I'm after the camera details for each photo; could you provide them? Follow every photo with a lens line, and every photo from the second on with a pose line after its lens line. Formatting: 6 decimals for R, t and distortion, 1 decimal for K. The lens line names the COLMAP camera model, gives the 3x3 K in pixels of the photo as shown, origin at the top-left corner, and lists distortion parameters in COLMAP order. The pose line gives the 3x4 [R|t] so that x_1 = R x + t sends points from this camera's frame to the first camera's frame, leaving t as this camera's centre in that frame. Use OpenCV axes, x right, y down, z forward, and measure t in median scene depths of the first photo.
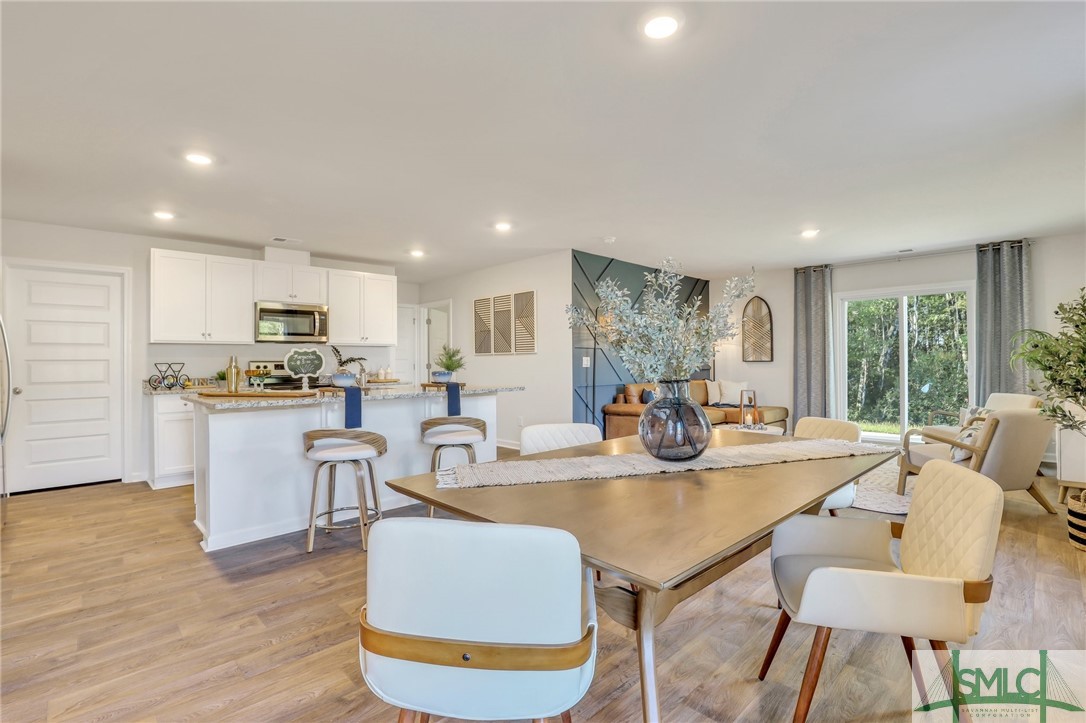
lens RADIAL K [[508.2, 0, 541.4], [0, 508.2, 360.7], [0, 0, 1]] dist [-0.045031, 0.015530]
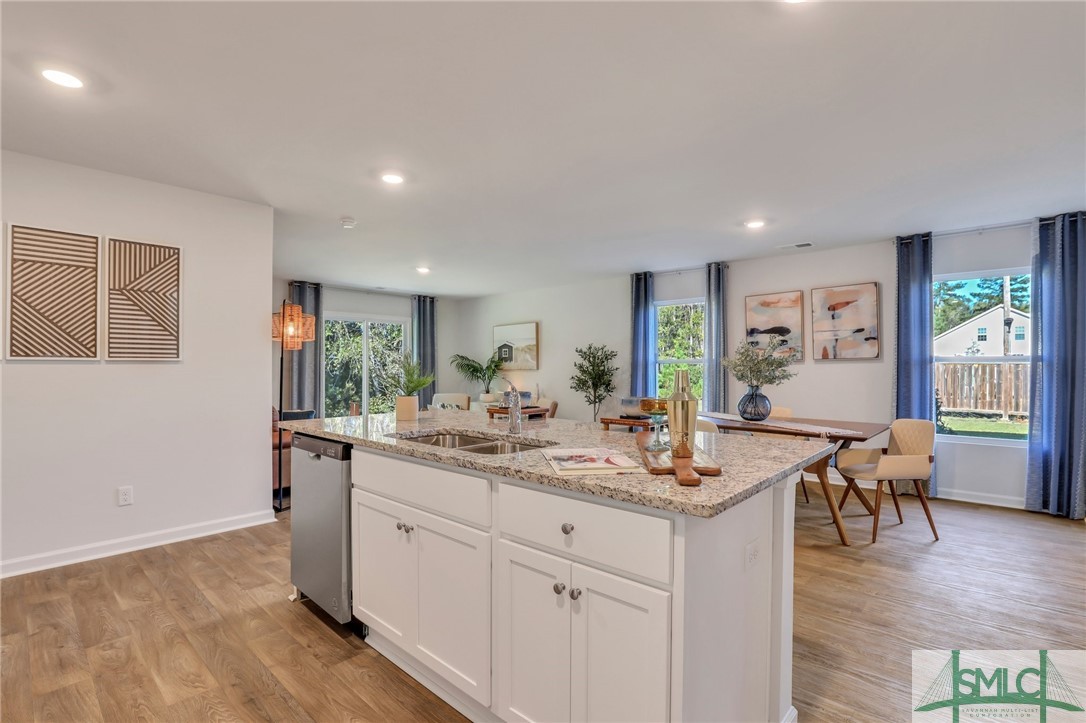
lens RADIAL K [[508.2, 0, 541.4], [0, 508.2, 360.7], [0, 0, 1]] dist [-0.045031, 0.015530]
pose [[-0.060232, 0.021388, 0.997955, -0.644212], [-0.000610, 0.999769, -0.021464, -0.003944], [-0.998184, -0.001901, -0.060205, 0.709997]]
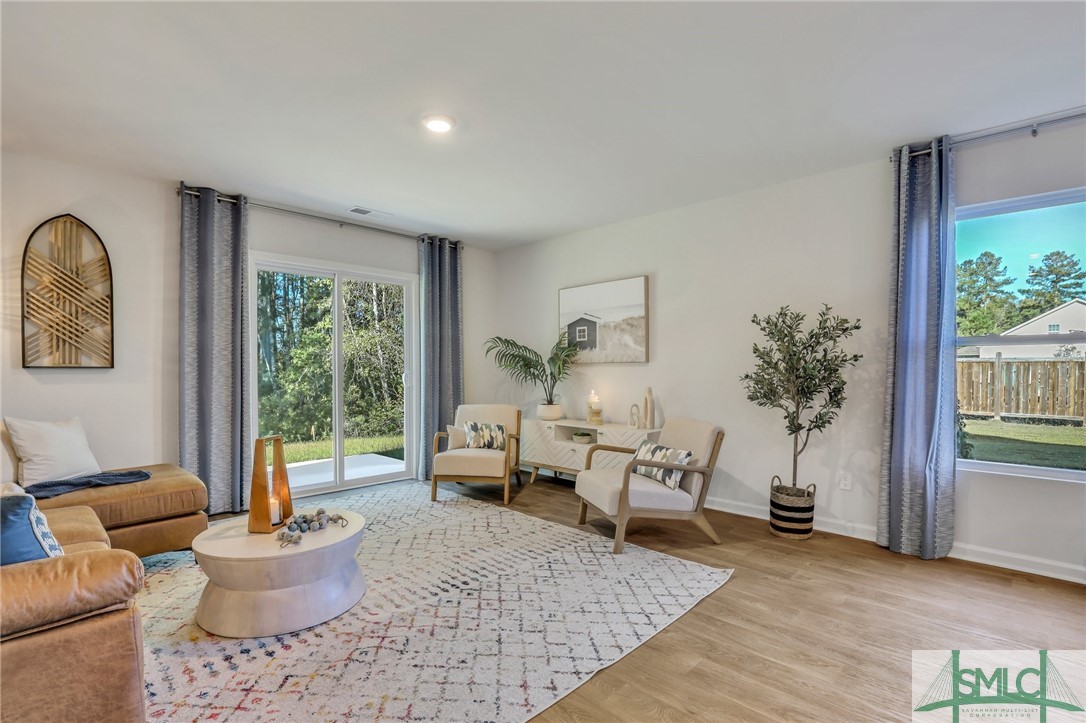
lens RADIAL K [[506.5, 0, 538.4], [0, 506.5, 376.8], [0, 0, 1]] dist [-0.036717, 0.009262]
pose [[-0.022435, -0.007944, 0.999717, -0.000103], [-0.001453, 0.999968, 0.007913, 0.006570], [-0.999747, -0.001275, -0.022446, 0.817559]]
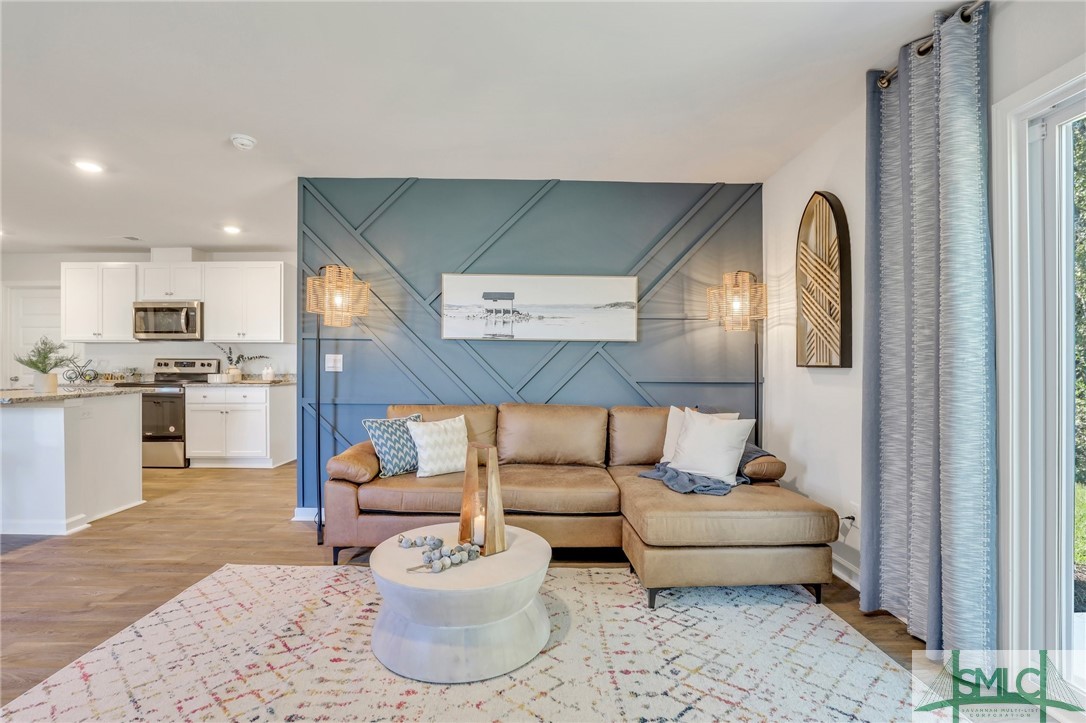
lens RADIAL K [[499.7, 0, 541.2], [0, 499.7, 366.4], [0, 0, 1]] dist [-0.033582, 0.008707]
pose [[0.724617, 0.014743, -0.688994, 0.708527], [-0.008742, 0.999887, 0.012201, -0.002686], [0.689096, -0.002817, 0.724664, 0.795867]]
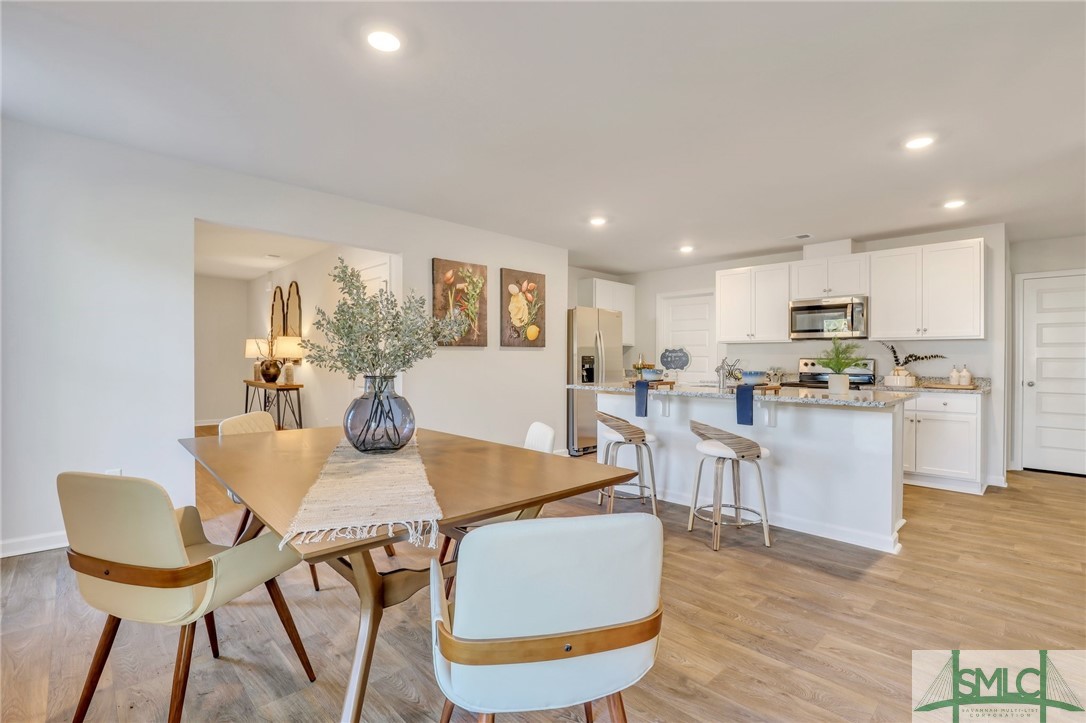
lens RADIAL K [[508.2, 0, 541.4], [0, 508.2, 360.7], [0, 0, 1]] dist [-0.045031, 0.015530]
pose [[0.001320, 0.010376, -0.999945, 0.448111], [-0.007077, 0.999921, 0.010366, -0.001658], [0.999974, 0.007062, 0.001393, 0.456229]]
